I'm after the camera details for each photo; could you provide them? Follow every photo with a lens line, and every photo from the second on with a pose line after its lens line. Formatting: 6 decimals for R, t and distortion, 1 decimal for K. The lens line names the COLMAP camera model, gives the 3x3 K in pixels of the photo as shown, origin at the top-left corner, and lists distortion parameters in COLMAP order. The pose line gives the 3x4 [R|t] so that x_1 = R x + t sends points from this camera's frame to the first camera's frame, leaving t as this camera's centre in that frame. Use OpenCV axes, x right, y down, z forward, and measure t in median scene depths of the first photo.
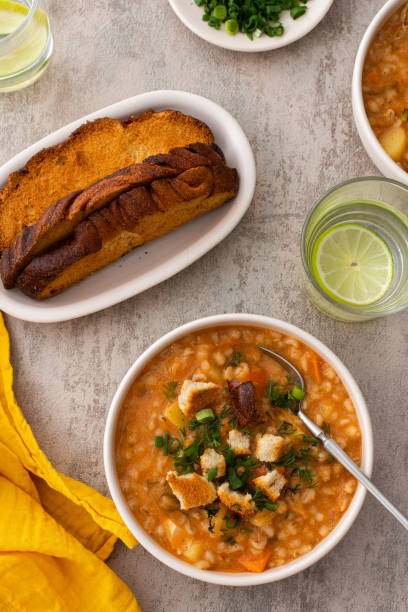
lens RADIAL K [[888.7, 0, 204.0], [0, 888.7, 306.0], [0, 0, 1]] dist [0.013947, 0.103915]
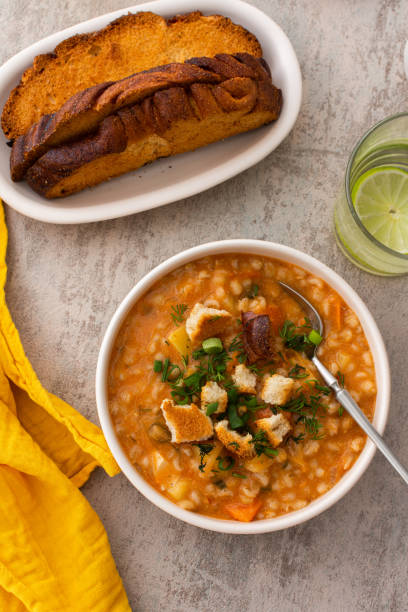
lens RADIAL K [[888.7, 0, 204.0], [0, 888.7, 306.0], [0, 0, 1]] dist [0.013947, 0.103915]
pose [[0.988239, 0.149118, 0.033861, -0.042551], [-0.149281, 0.988792, 0.002315, 0.079266], [-0.033136, -0.007342, 0.999424, 0.084726]]
